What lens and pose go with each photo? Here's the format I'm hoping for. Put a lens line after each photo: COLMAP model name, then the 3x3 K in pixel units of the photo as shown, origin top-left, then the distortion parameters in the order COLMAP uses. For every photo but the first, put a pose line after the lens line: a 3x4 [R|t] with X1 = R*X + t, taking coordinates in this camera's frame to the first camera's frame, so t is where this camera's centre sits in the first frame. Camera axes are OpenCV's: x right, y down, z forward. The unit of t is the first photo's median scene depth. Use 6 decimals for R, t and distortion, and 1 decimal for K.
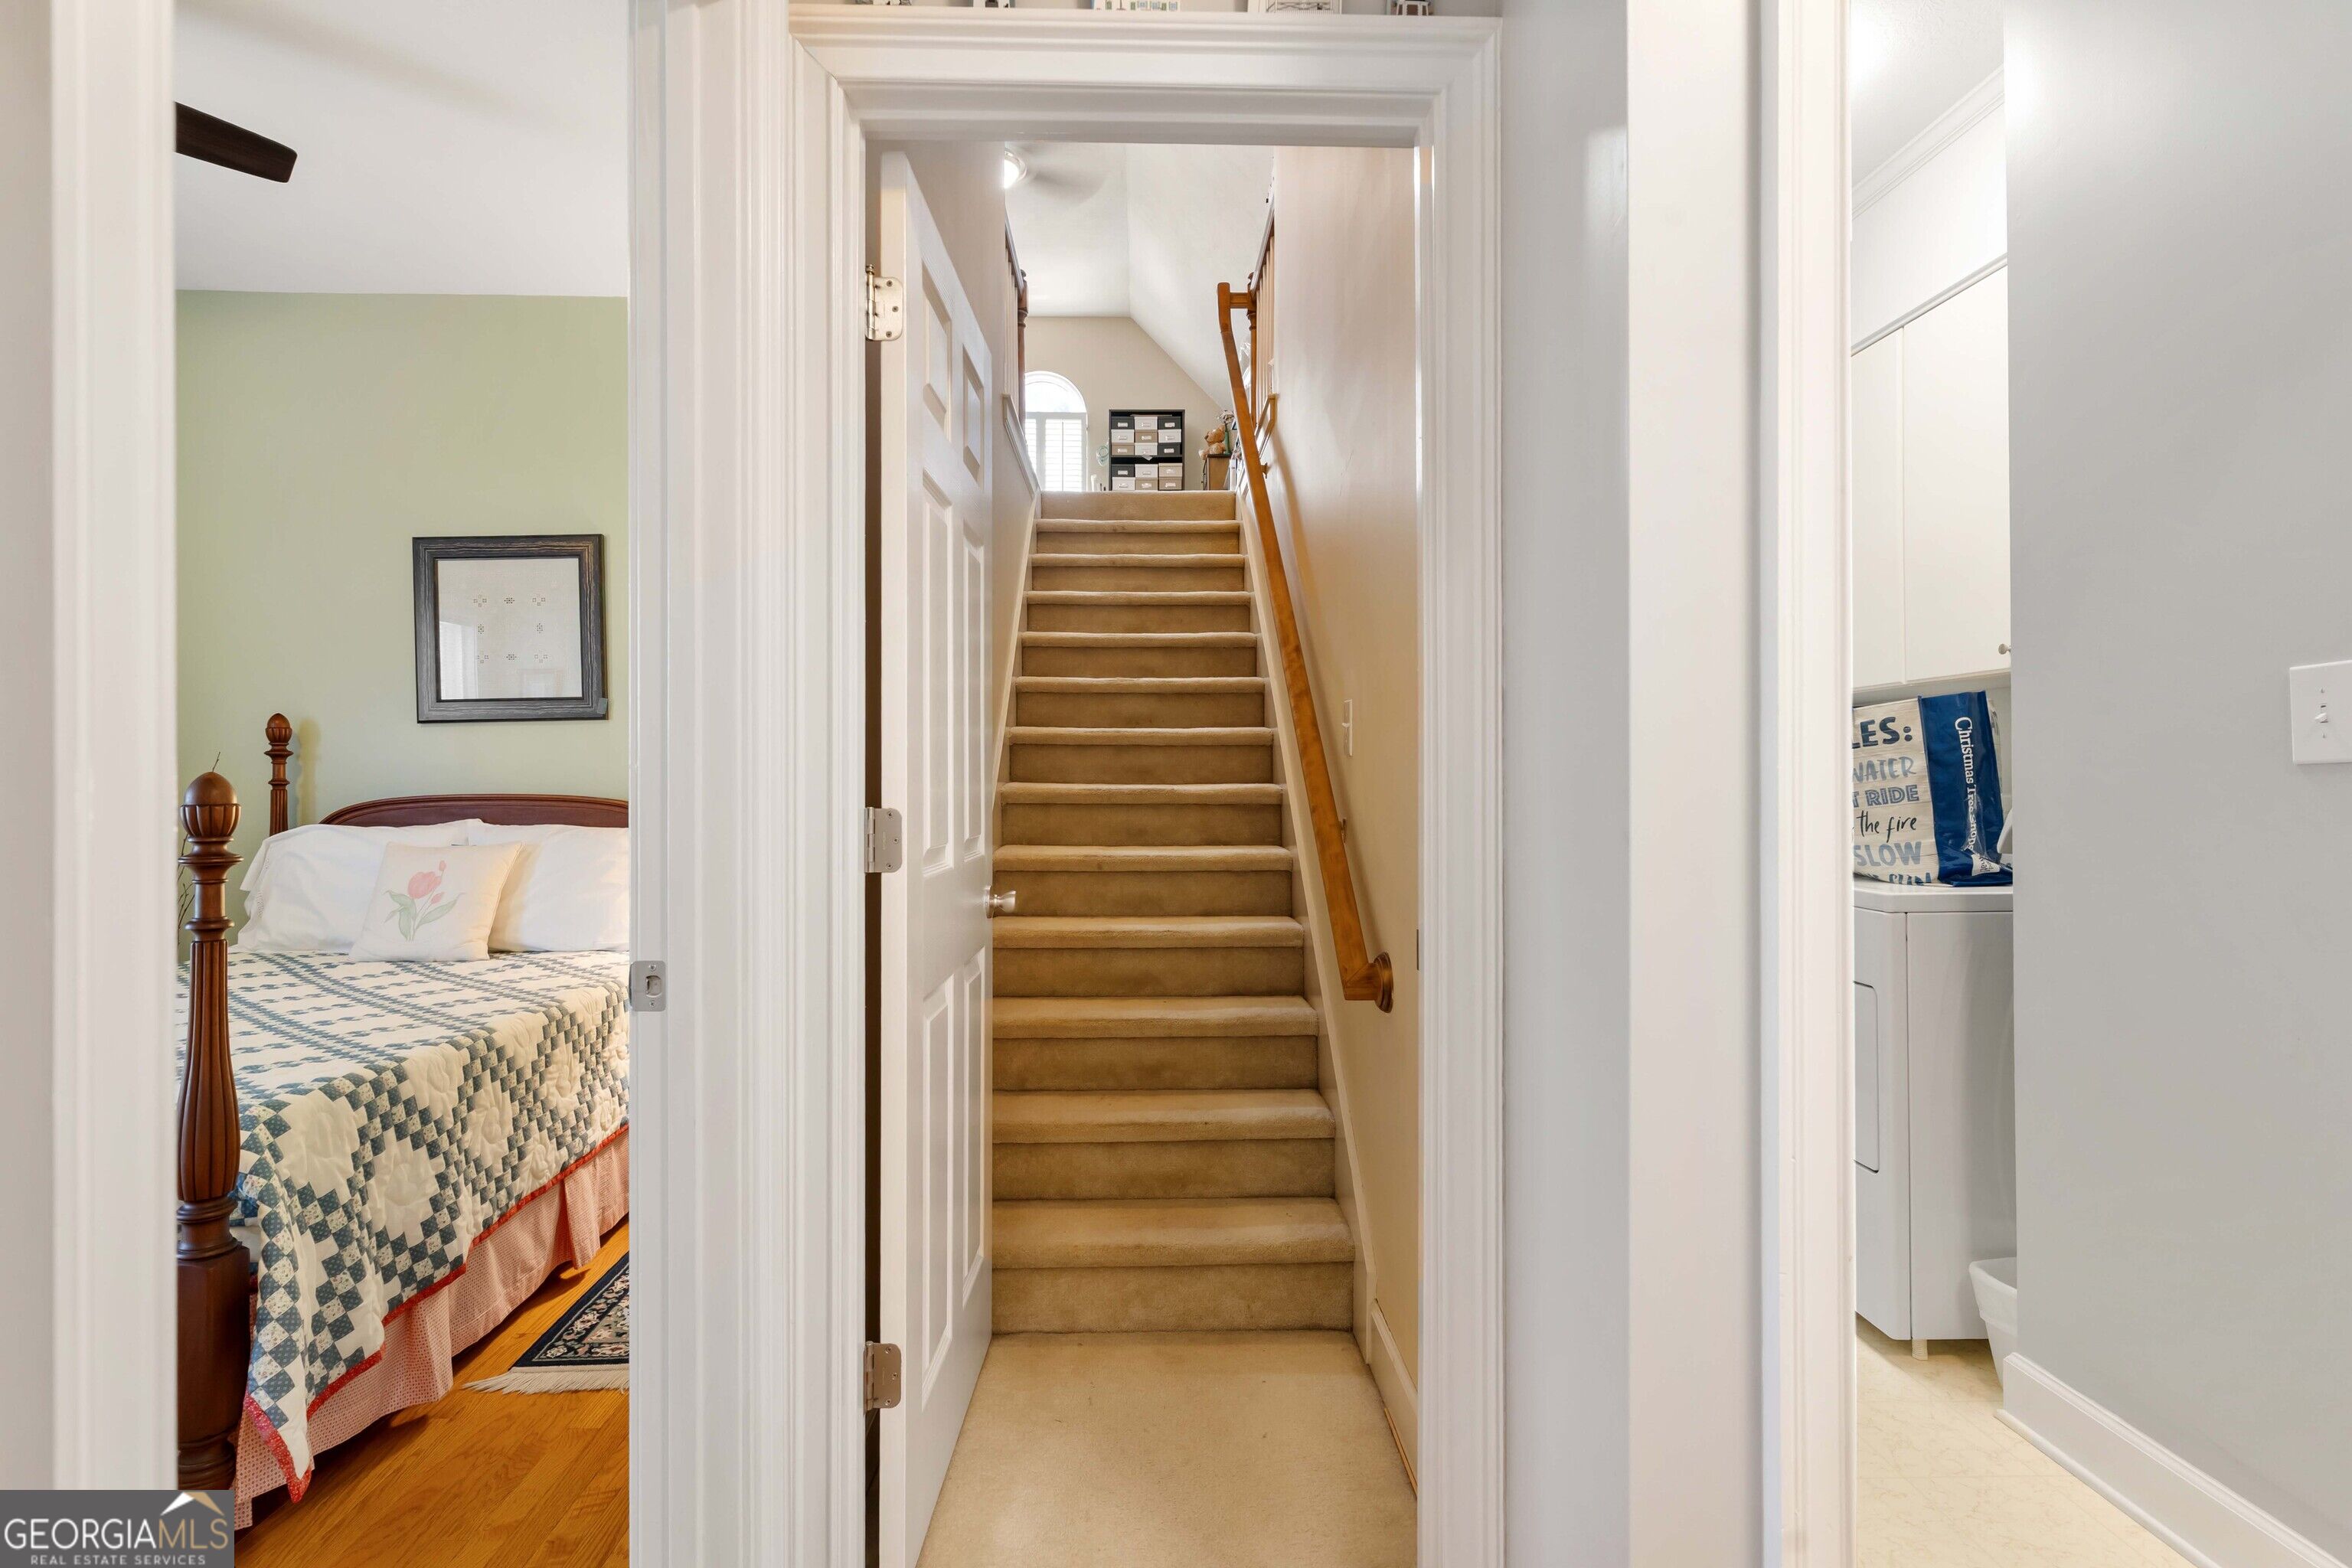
lens RADIAL K [[1128.1, 0, 1163.3], [0, 1128.1, 779.8], [0, 0, 1]] dist [-0.001790, 0.000038]
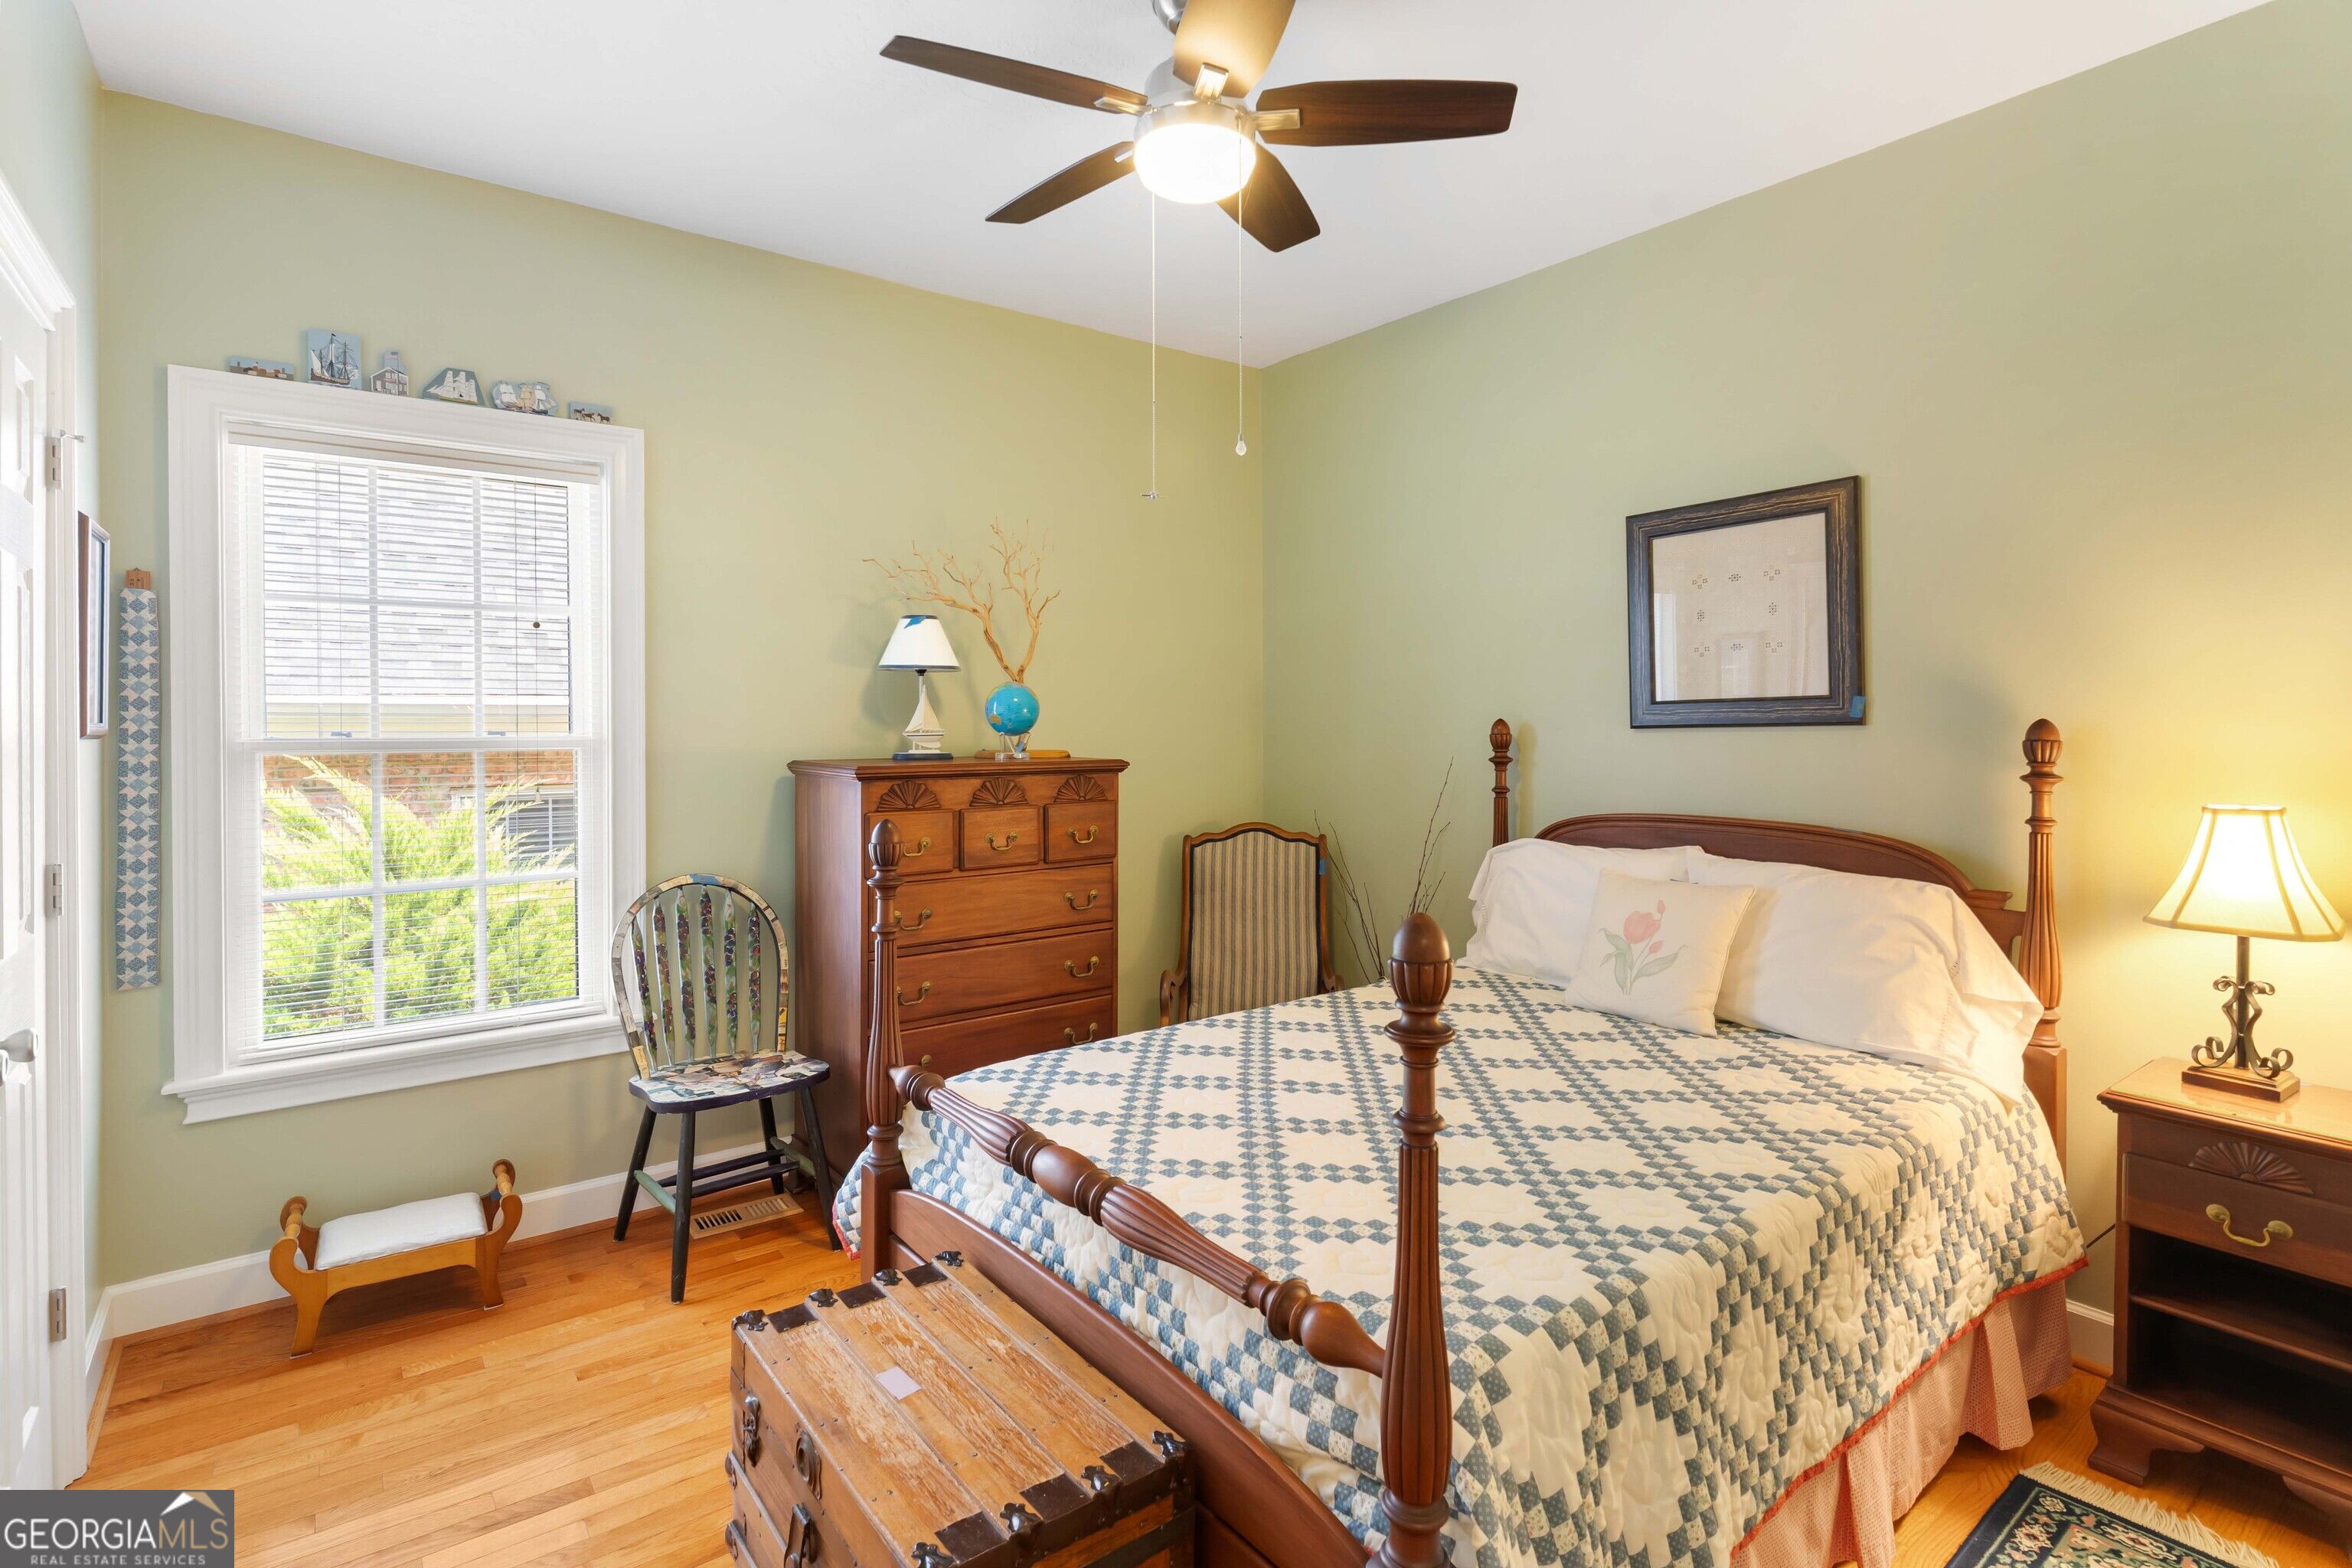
lens RADIAL K [[1140.5, 0, 1166.3], [0, 1140.5, 720.3], [0, 0, 1]] dist [-0.000423, 0.001215]
pose [[0.579783, 0.001369, -0.814770, -0.230062], [0.001348, 0.999996, 0.002640, -0.090758], [0.814770, -0.002629, 0.579779, 0.297396]]
